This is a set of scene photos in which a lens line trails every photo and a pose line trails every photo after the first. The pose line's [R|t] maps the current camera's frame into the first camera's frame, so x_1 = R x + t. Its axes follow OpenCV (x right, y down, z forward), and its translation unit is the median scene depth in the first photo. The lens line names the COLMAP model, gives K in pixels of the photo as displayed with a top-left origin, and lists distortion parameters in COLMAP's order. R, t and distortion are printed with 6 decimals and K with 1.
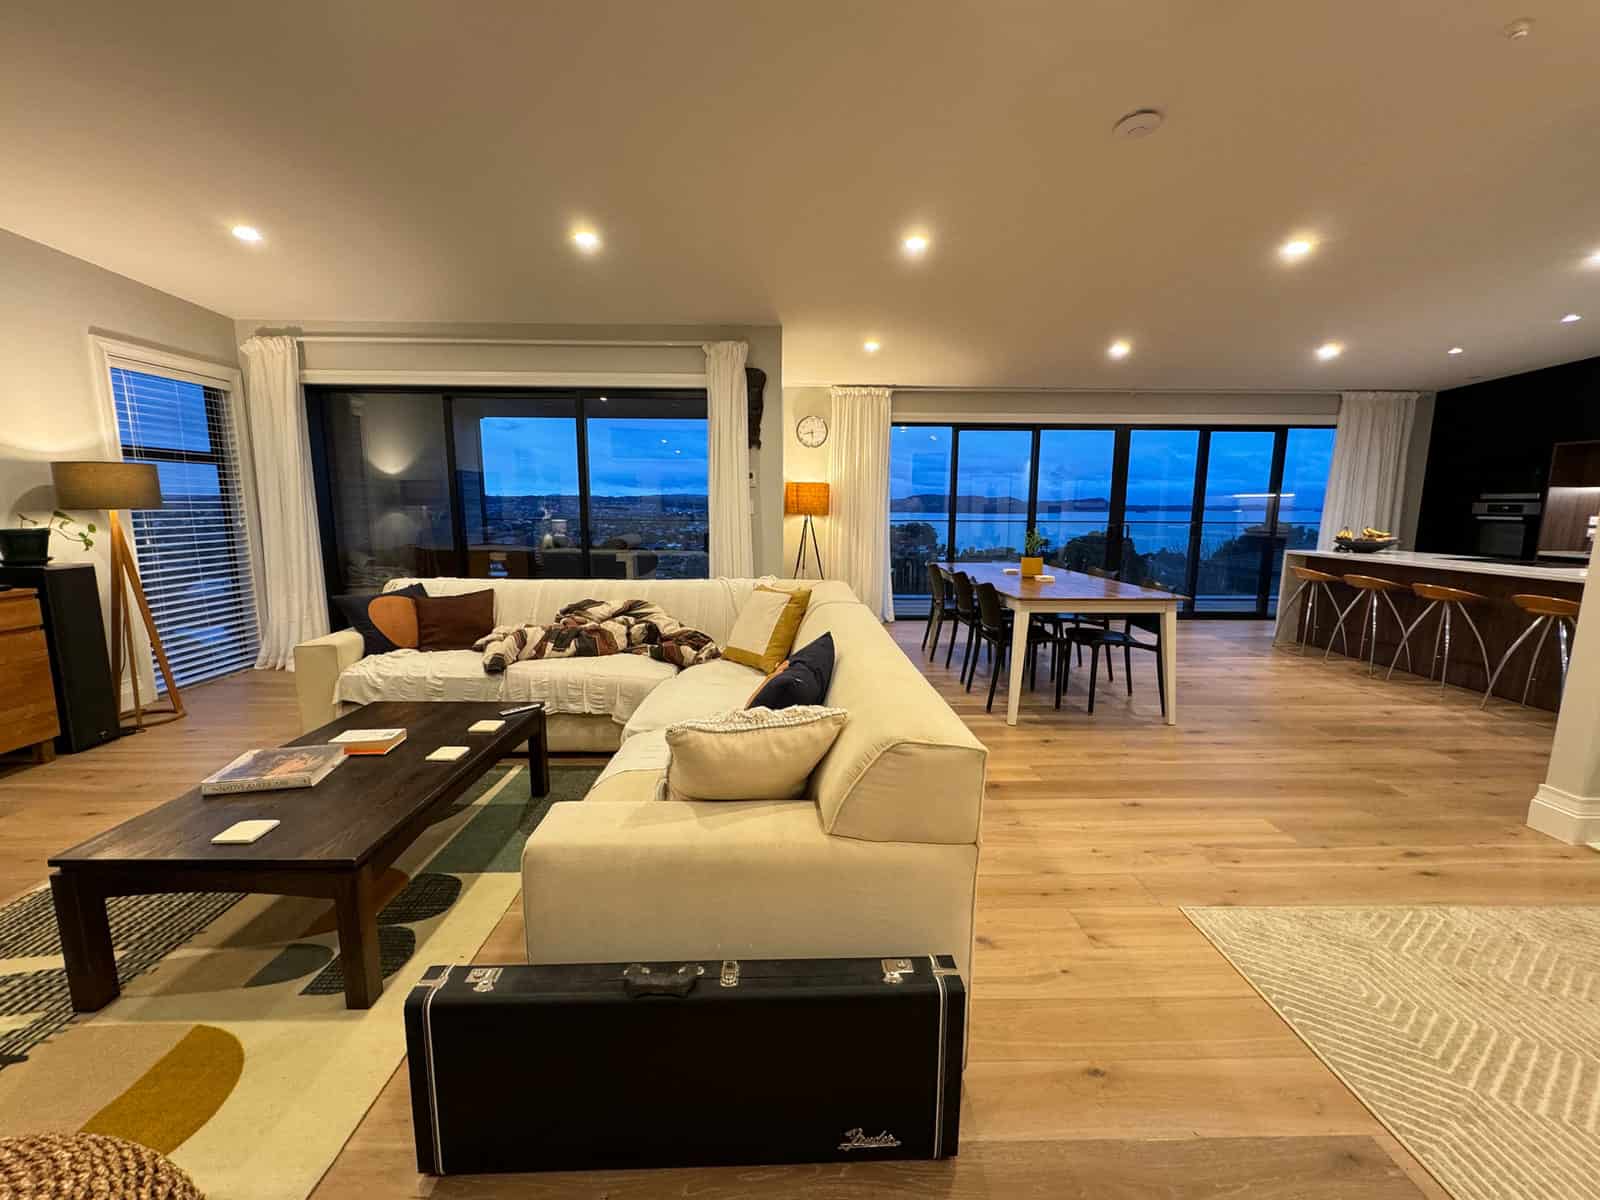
lens RADIAL K [[635.1, 0, 800.2], [0, 635.1, 597.1], [0, 0, 1]] dist [-0.001263, 0.000405]
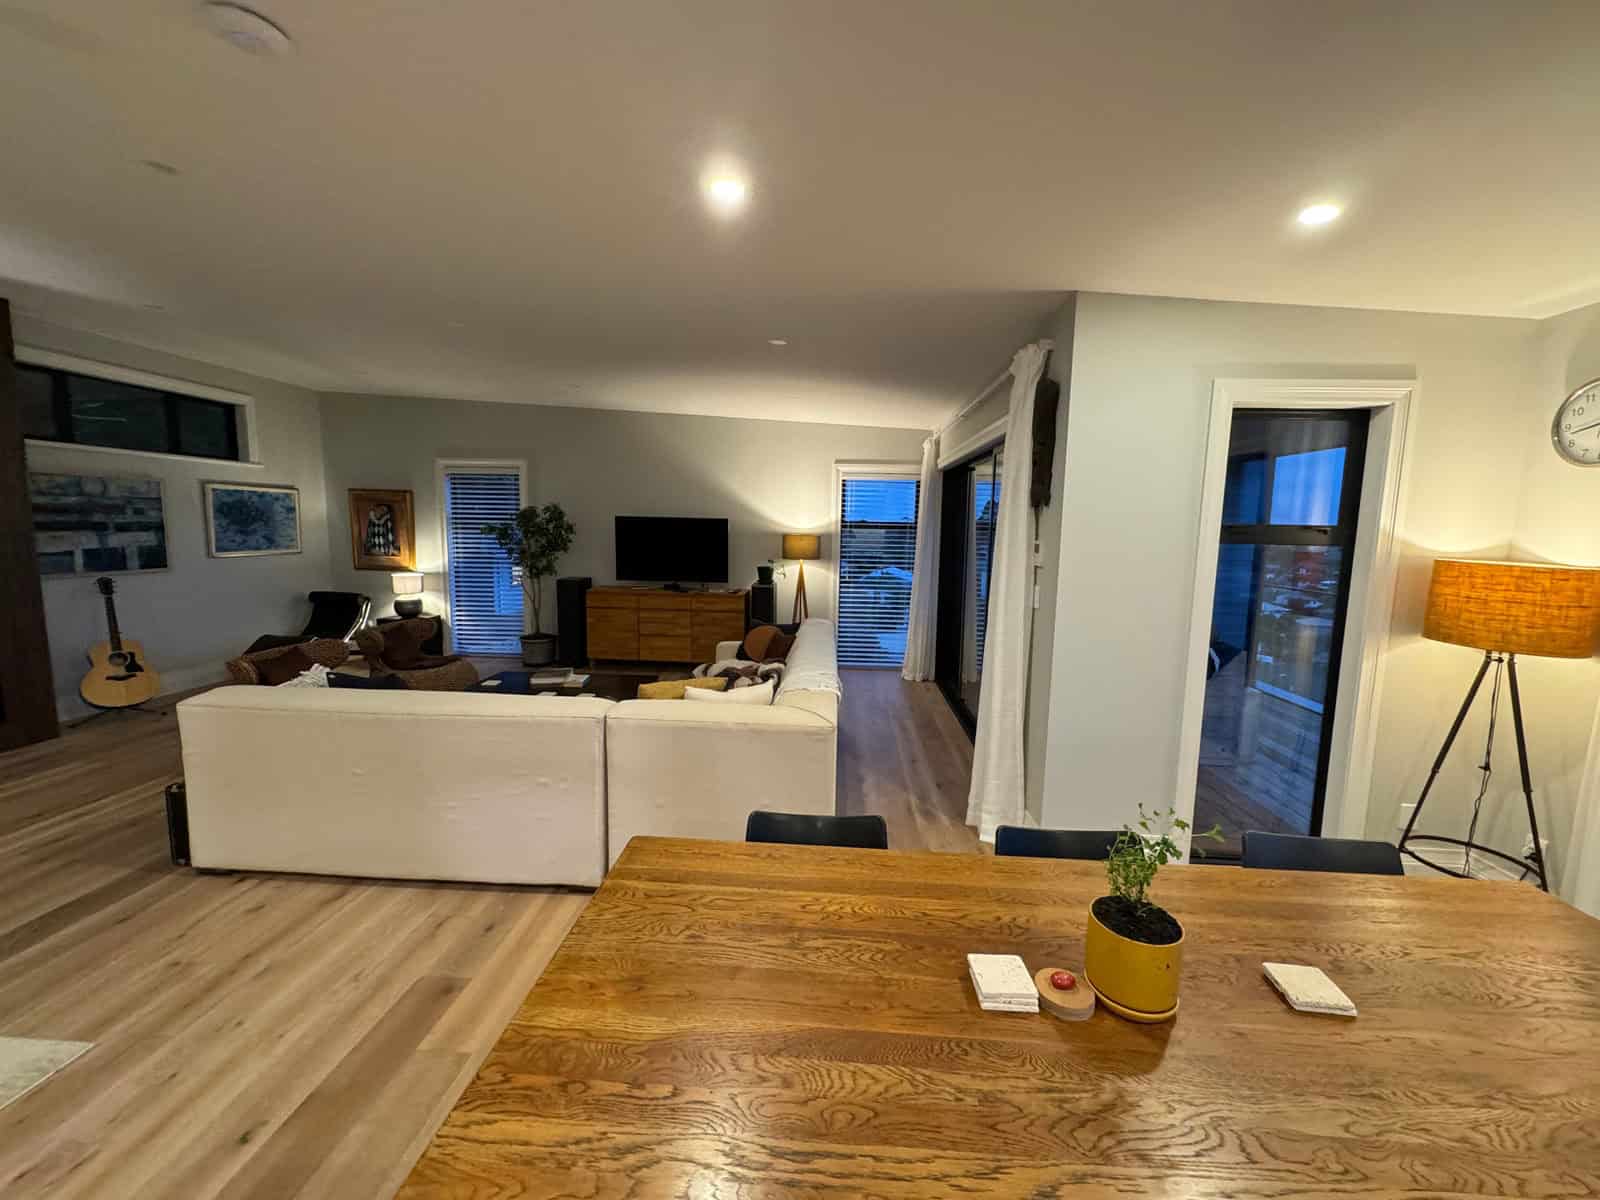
lens RADIAL K [[635.1, 0, 798.1], [0, 635.1, 599.0], [0, 0, 1]] dist [-0.001263, 0.000405]
pose [[-0.082181, 0.110006, -0.990528, 0.709191], [-0.165799, 0.978531, 0.122429, -0.225346], [0.982729, 0.174289, -0.062178, 1.018286]]
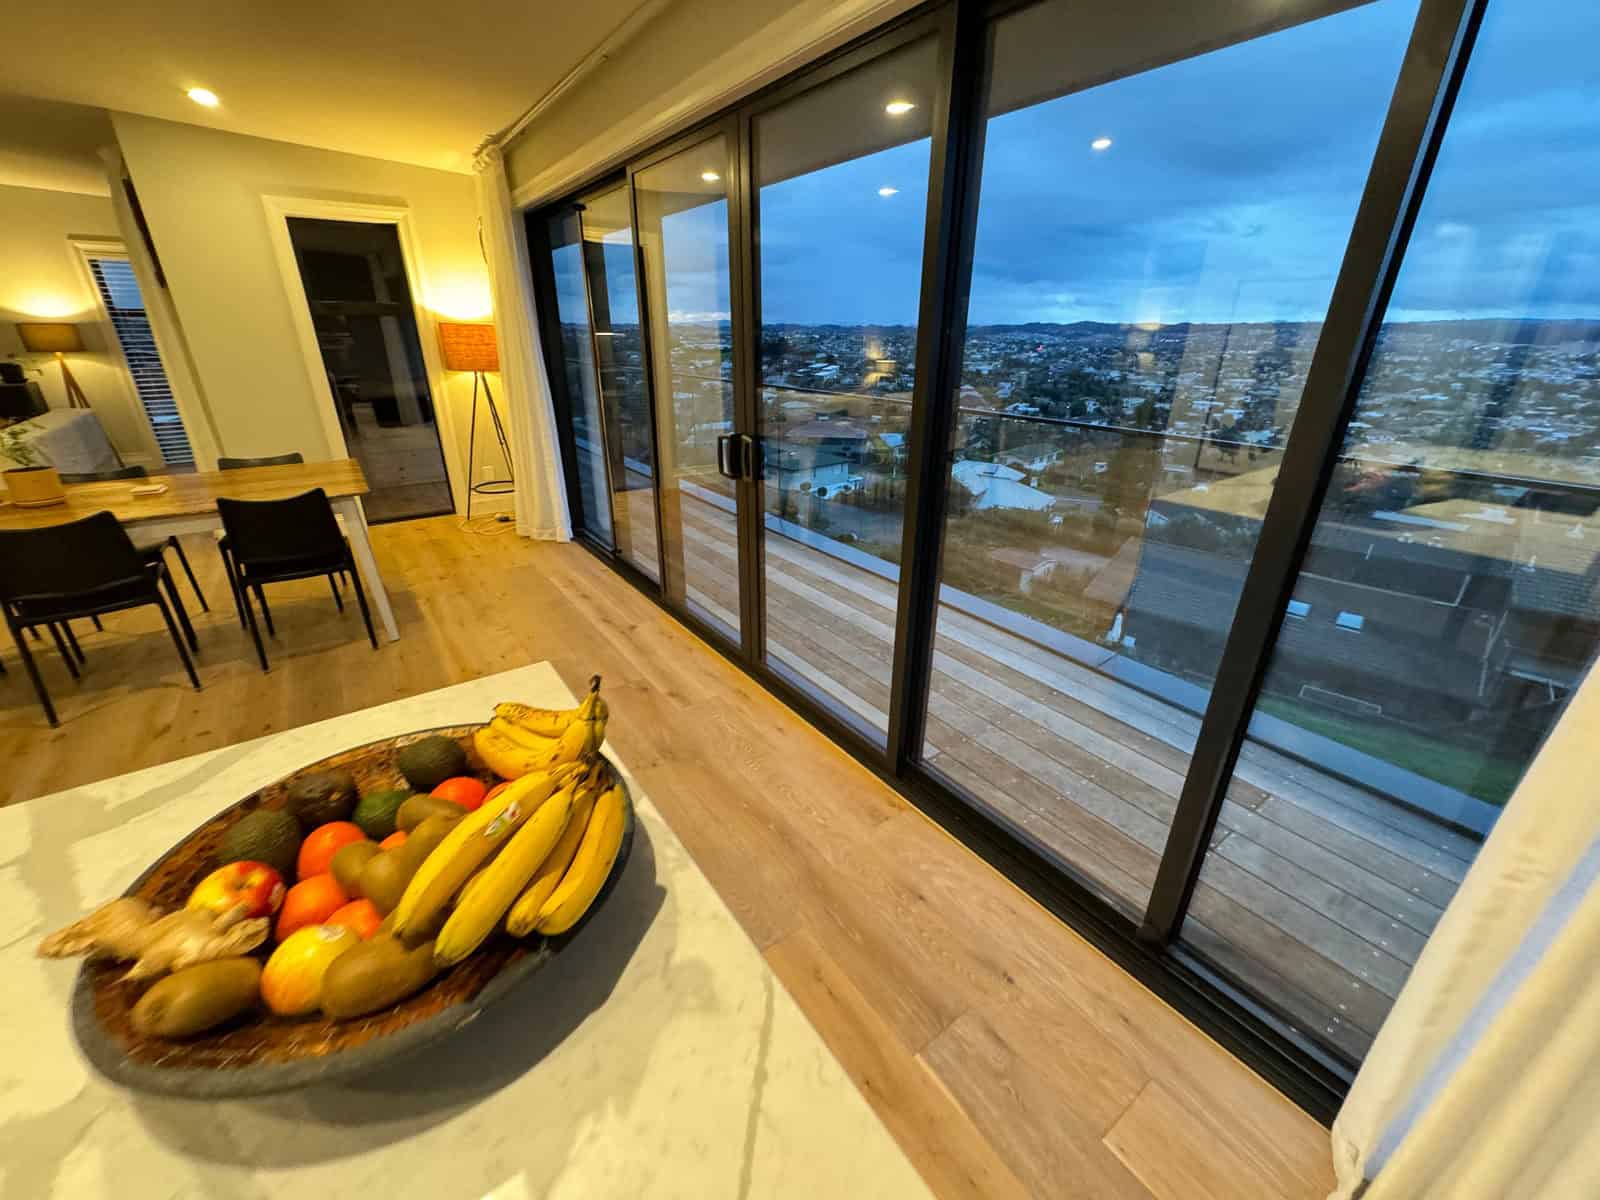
lens RADIAL K [[635.1, 0, 798.1], [0, 635.1, 595.9], [0, 0, 1]] dist [-0.001263, 0.000405]
pose [[0.567949, 0.316219, -0.759895, 1.451207], [-0.121553, 0.945353, 0.302545, -0.251329], [0.814039, -0.079462, 0.575349, 1.443790]]
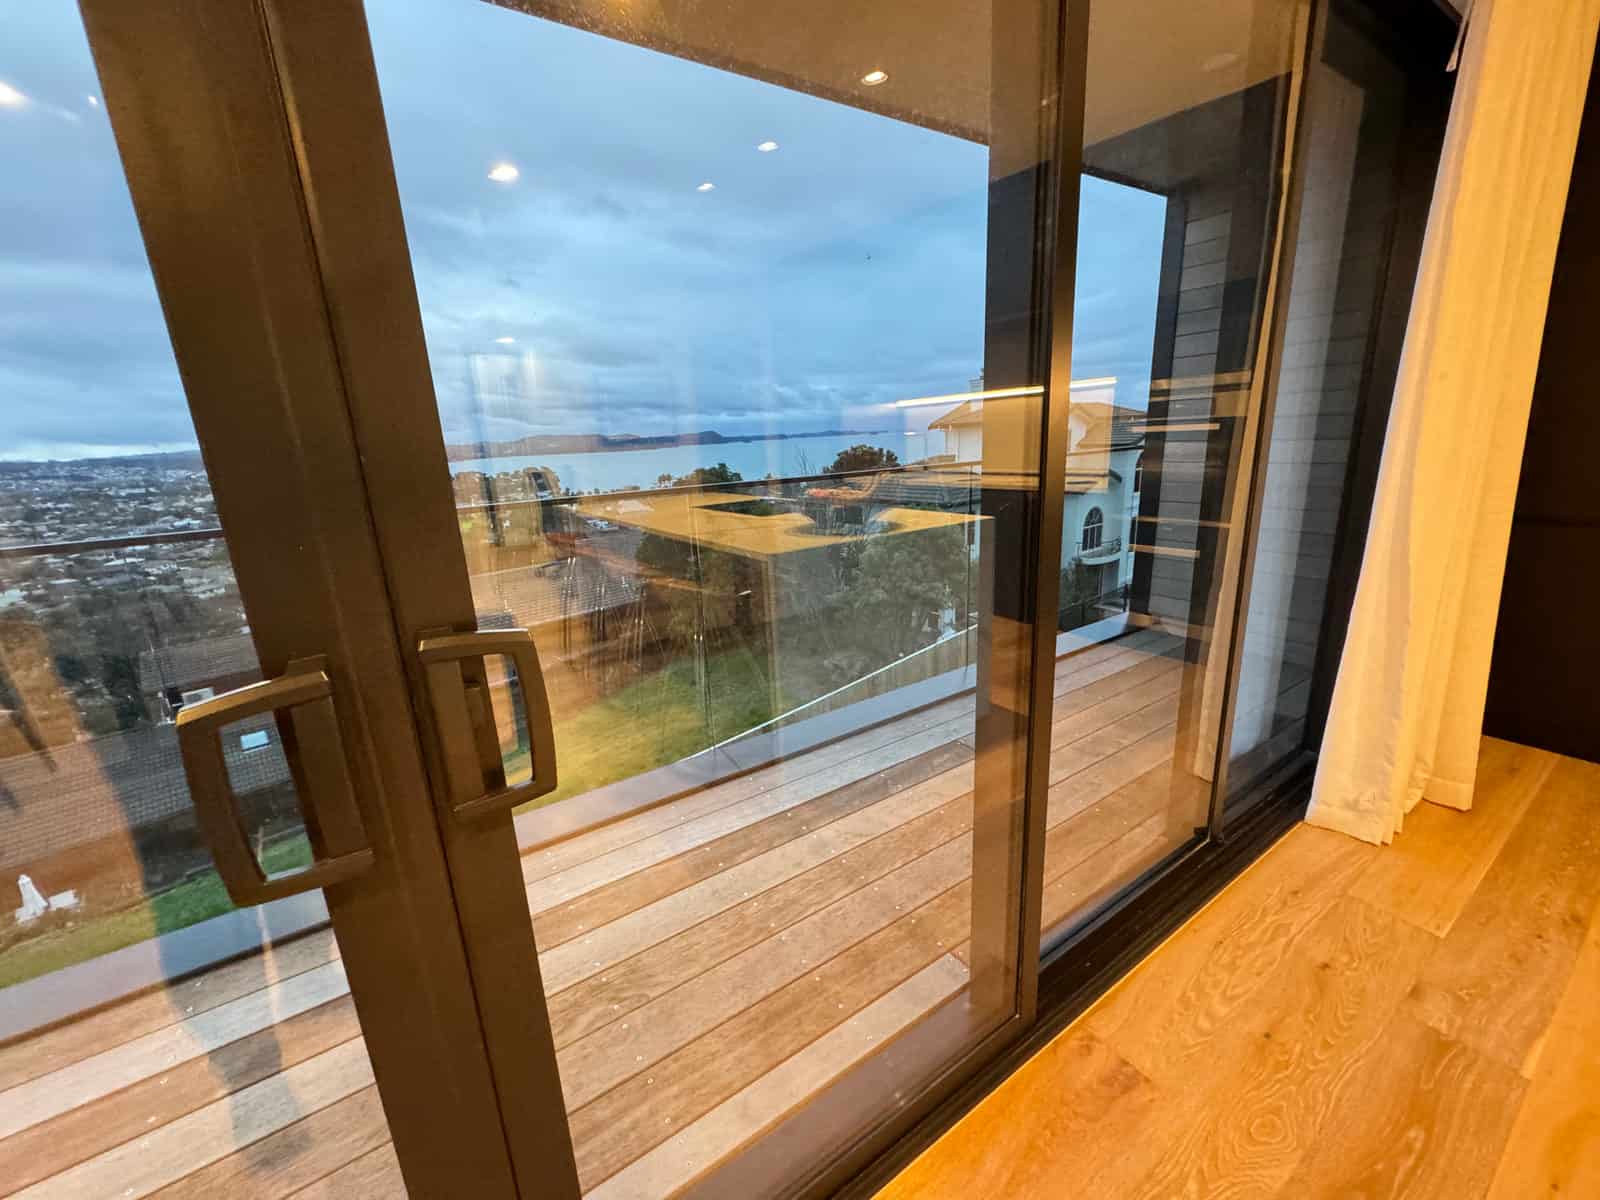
lens RADIAL K [[635.1, 0, 799.1], [0, 635.1, 601.7], [0, 0, 1]] dist [-0.001263, 0.000405]
pose [[0.839840, -0.181321, 0.511656, 0.898501], [0.129329, 0.982257, 0.135812, -0.220430], [-0.527203, -0.047888, 0.848389, 1.616062]]
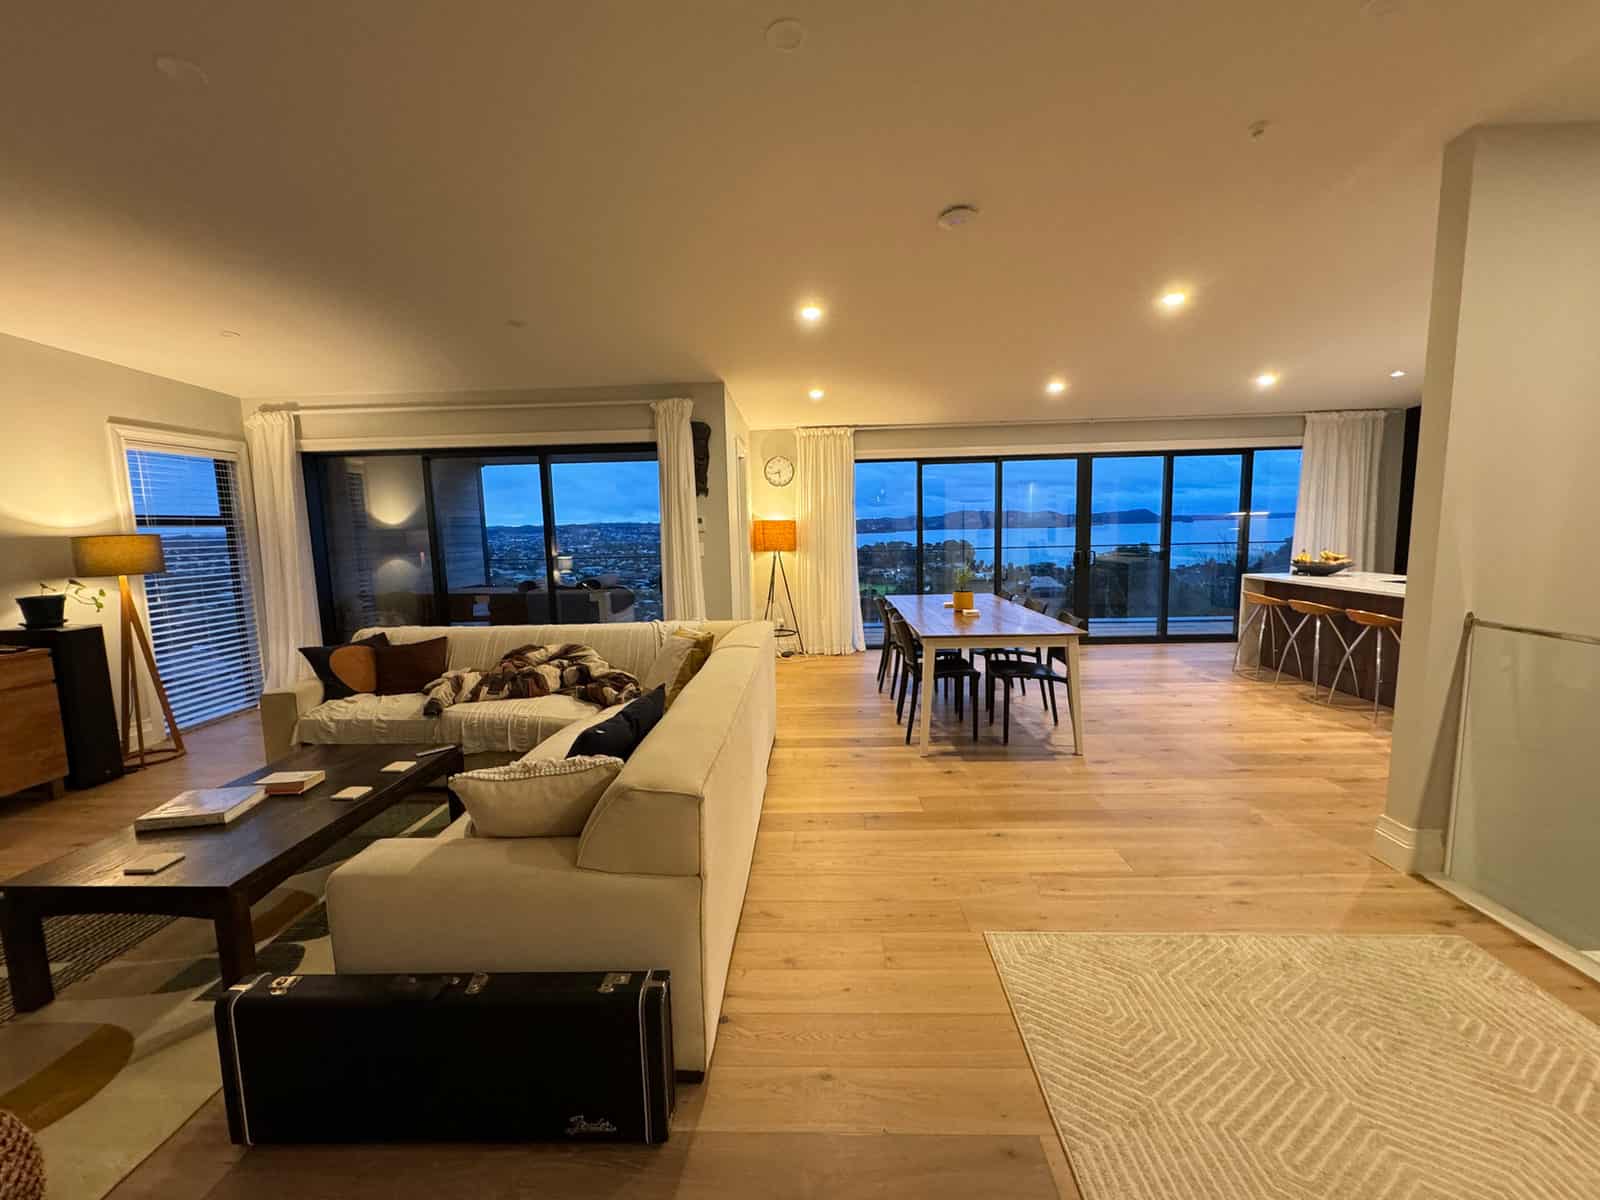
lens RADIAL K [[635.1, 0, 799.8], [0, 635.1, 597.2], [0, 0, 1]] dist [-0.001263, 0.000405]
pose [[0.997981, -0.023734, -0.058909, 0.186632], [0.021794, 0.999205, -0.033369, -0.029379], [0.059654, 0.032018, 0.997705, -0.063877]]
